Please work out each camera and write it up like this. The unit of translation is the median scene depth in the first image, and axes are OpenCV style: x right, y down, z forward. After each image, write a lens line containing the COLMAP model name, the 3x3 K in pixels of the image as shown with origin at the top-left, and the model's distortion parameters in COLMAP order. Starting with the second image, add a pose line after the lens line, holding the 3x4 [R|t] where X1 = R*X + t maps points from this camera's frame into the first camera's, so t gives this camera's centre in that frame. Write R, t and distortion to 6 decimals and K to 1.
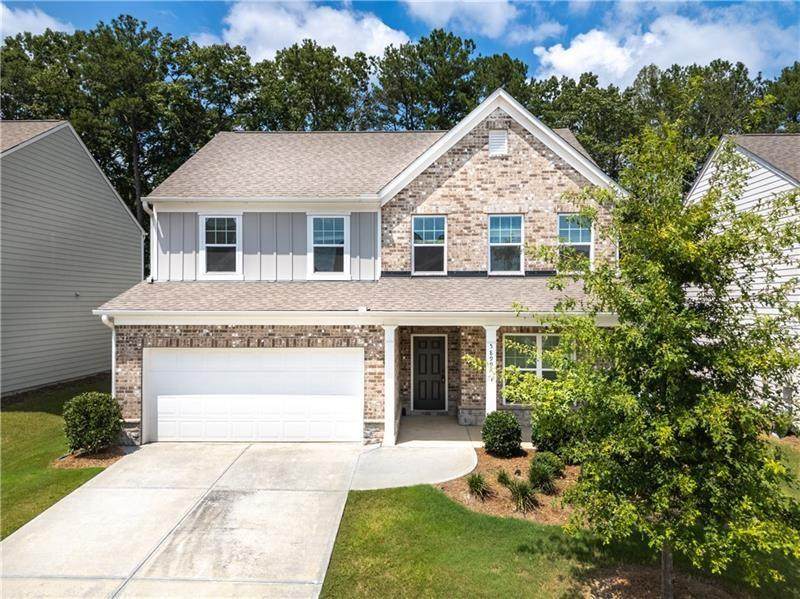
lens RADIAL K [[586.5, 0, 396.7], [0, 586.5, 303.5], [0, 0, 1]] dist [0.069704, -0.012314]
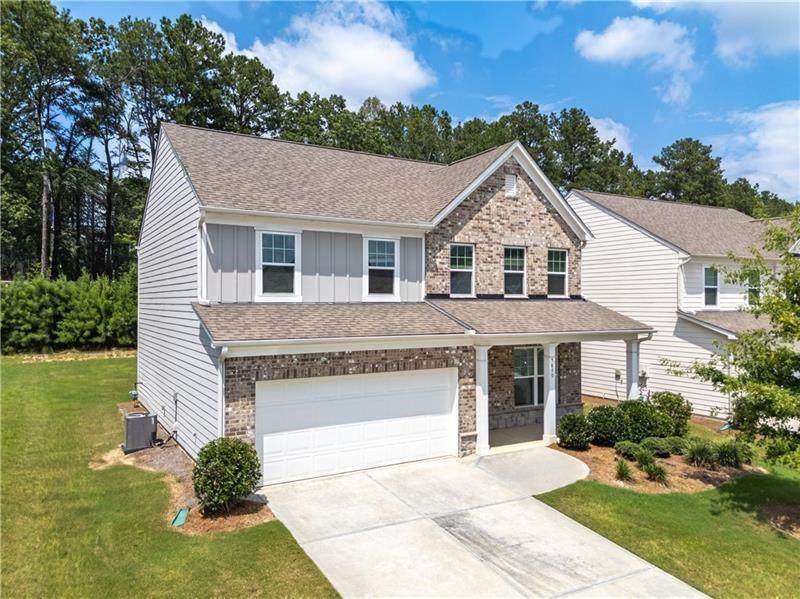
lens RADIAL K [[586.5, 0, 397.5], [0, 586.5, 303.3], [0, 0, 1]] dist [0.069704, -0.012314]
pose [[0.846592, -0.001620, 0.532240, -0.642468], [0.008867, 0.999900, -0.011061, -0.027082], [-0.532169, 0.014084, 0.846521, 0.131284]]
